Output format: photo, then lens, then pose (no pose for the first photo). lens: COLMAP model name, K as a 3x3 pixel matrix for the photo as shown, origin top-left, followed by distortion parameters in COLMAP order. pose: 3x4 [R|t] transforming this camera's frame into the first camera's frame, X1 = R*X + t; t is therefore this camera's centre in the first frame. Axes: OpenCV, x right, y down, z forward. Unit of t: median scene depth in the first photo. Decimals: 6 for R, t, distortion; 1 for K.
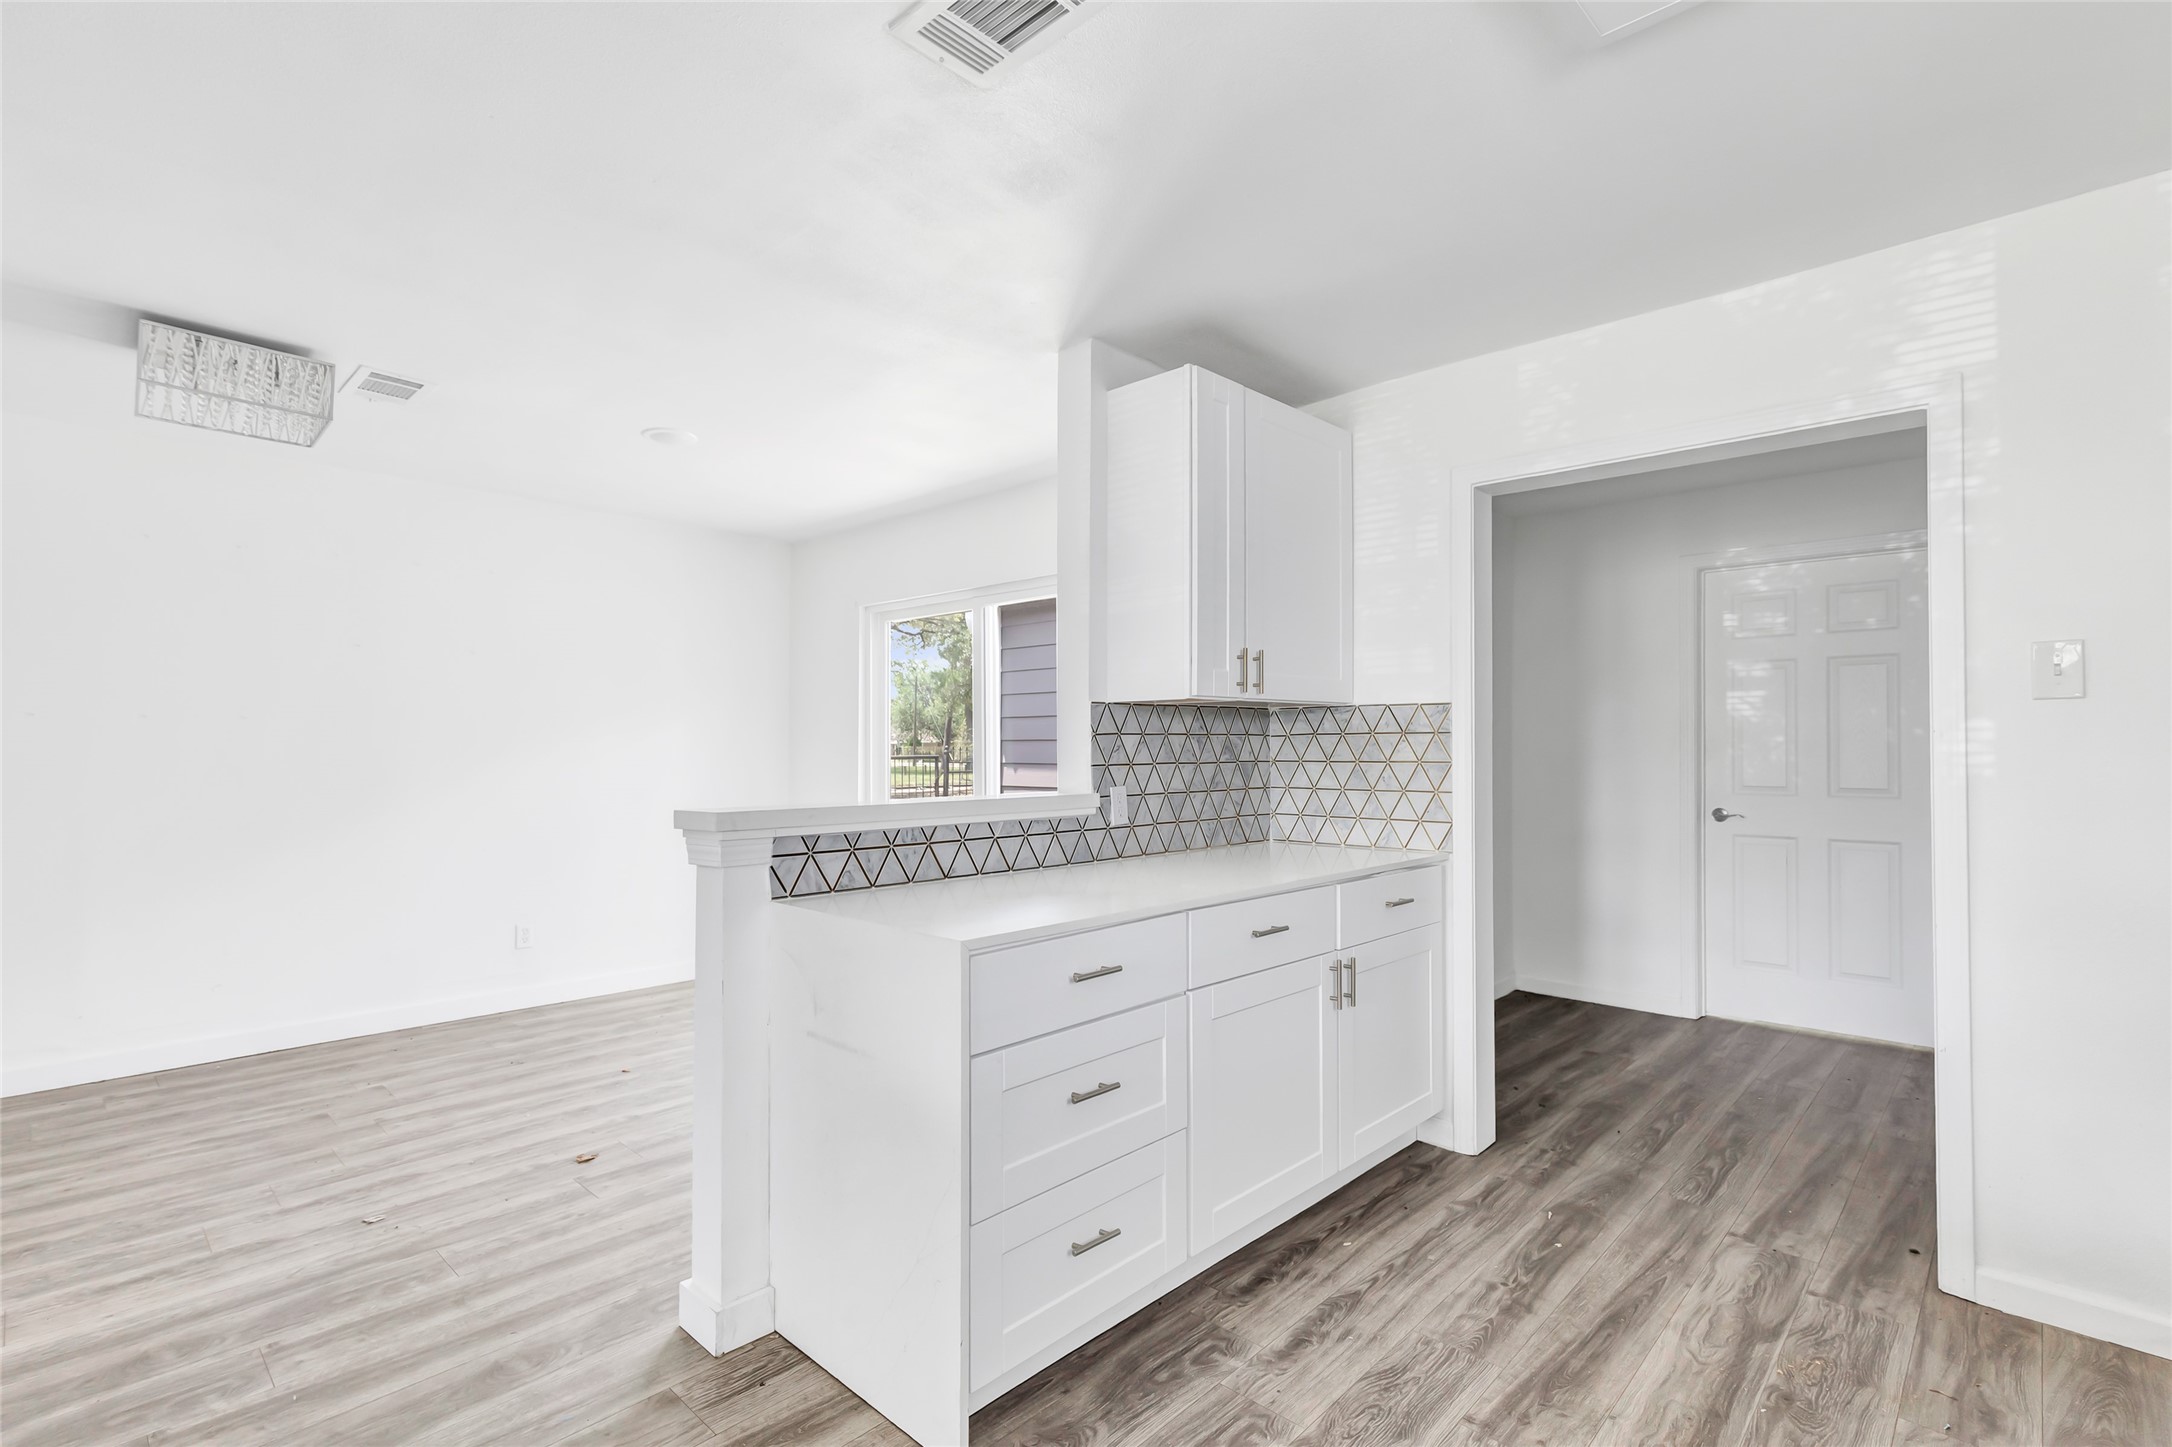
lens RADIAL K [[999.8, 0, 1085.5], [0, 999.8, 730.0], [0, 0, 1]] dist [0.001997, 0.000105]
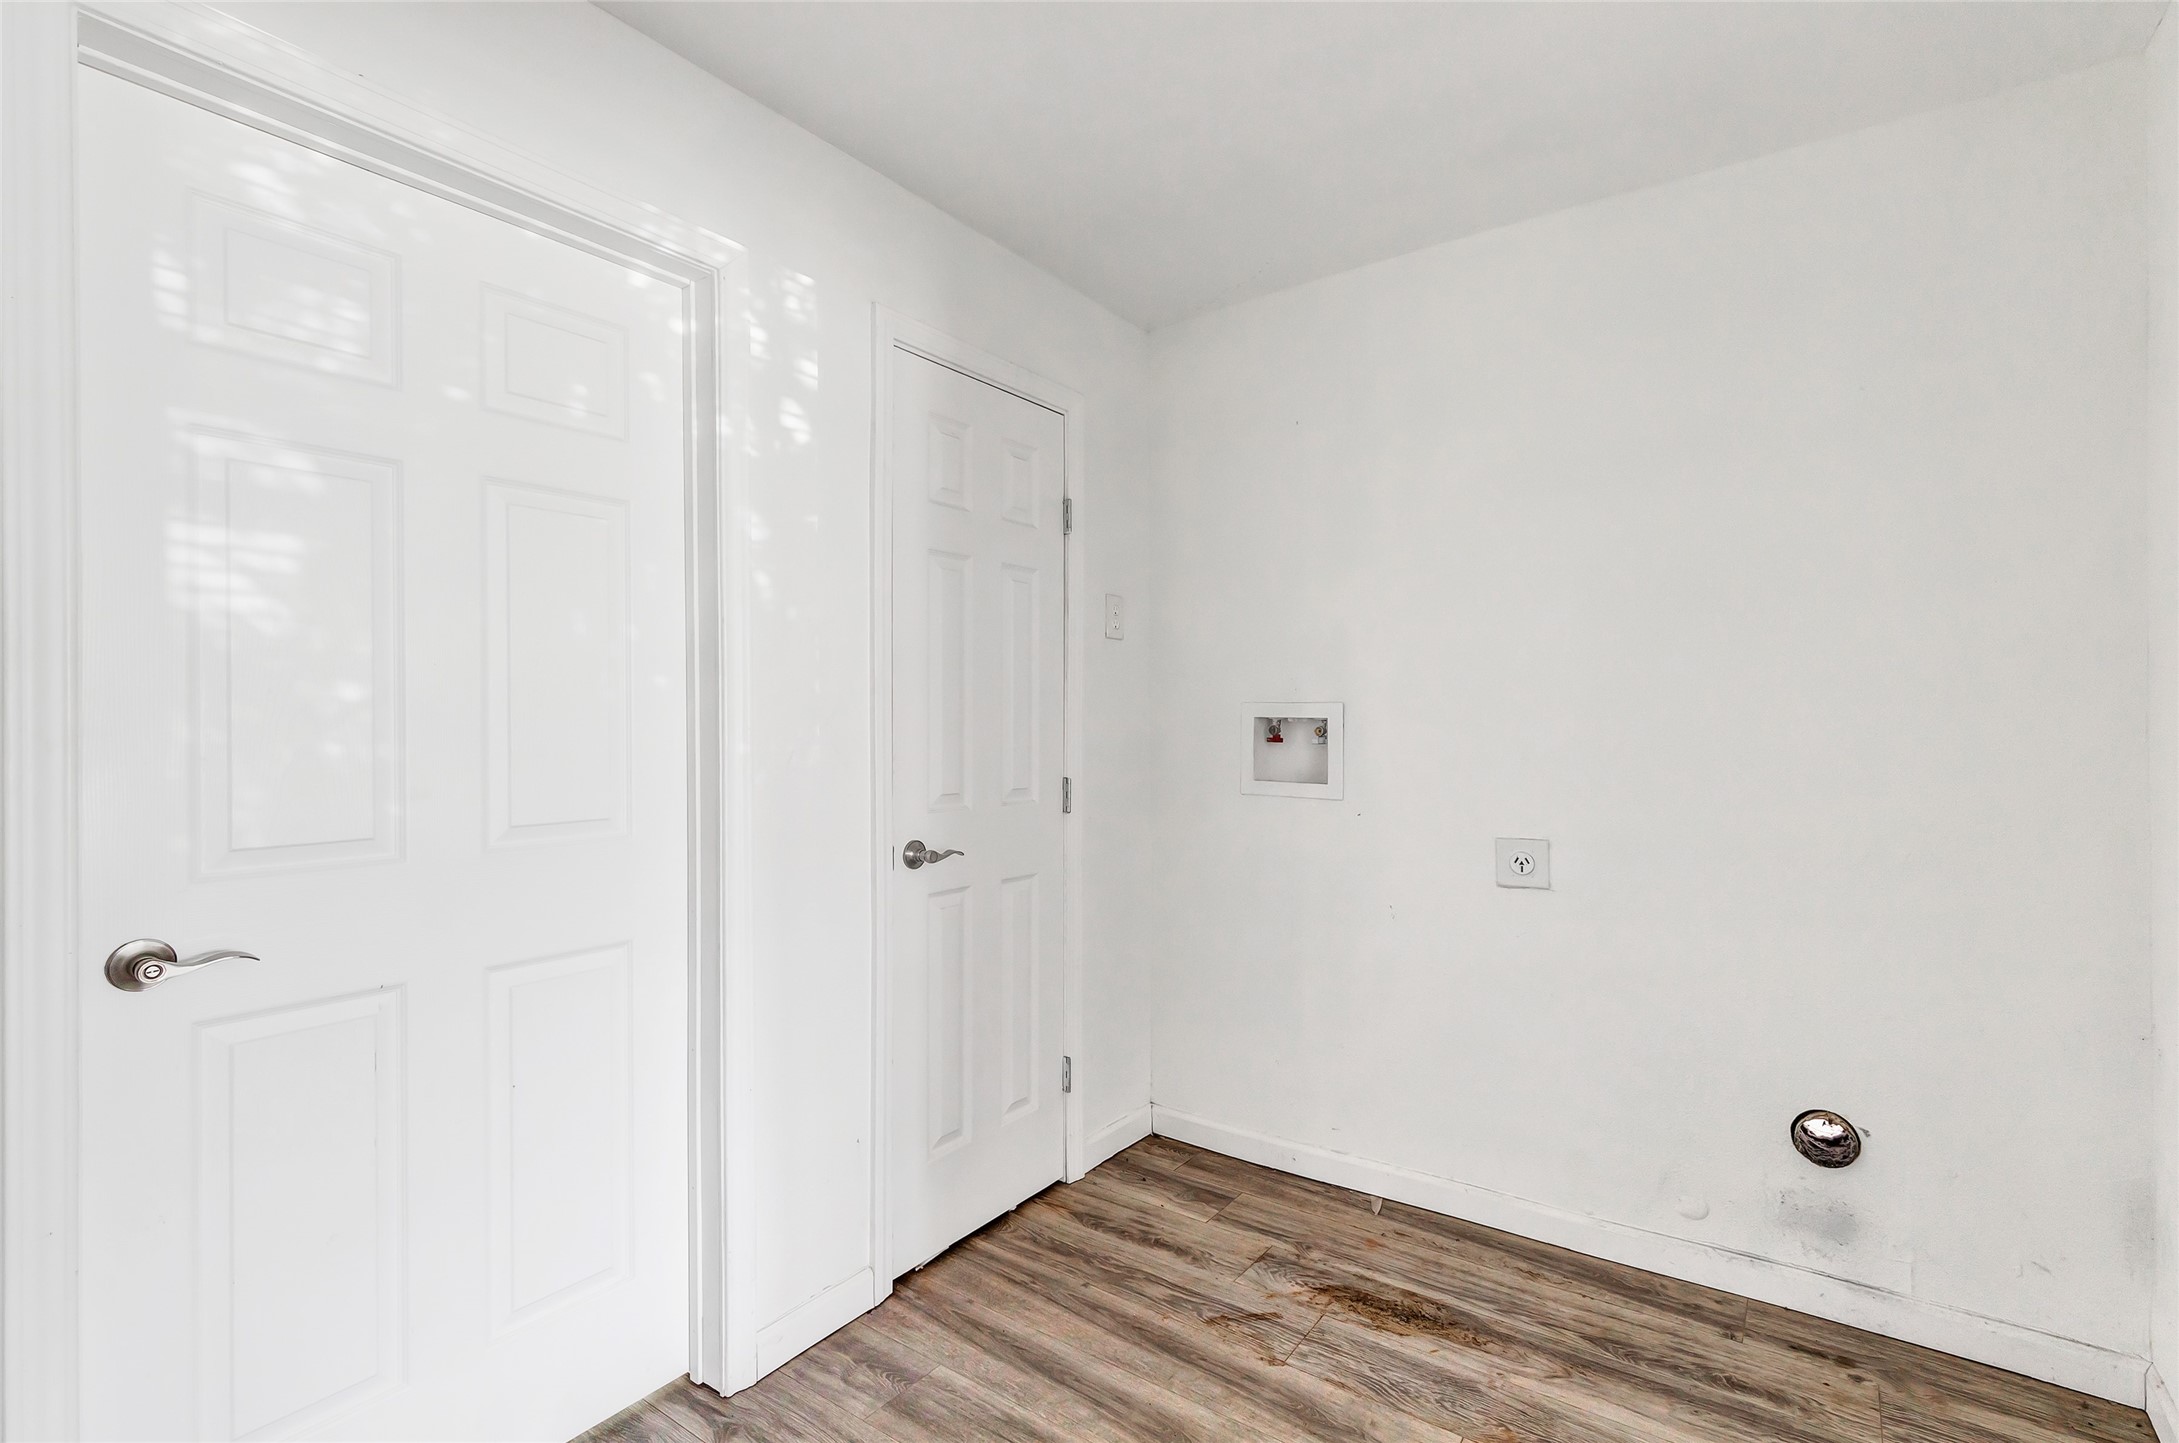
lens RADIAL K [[1003.1, 0, 1089.4], [0, 1003.1, 722.7], [0, 0, 1]] dist [0.001997, 0.000105]
pose [[-0.139278, -0.009319, 0.990210, 0.333120], [-0.011134, 0.999907, 0.007844, 0.013068], [-0.990191, -0.009932, -0.139368, 0.797717]]
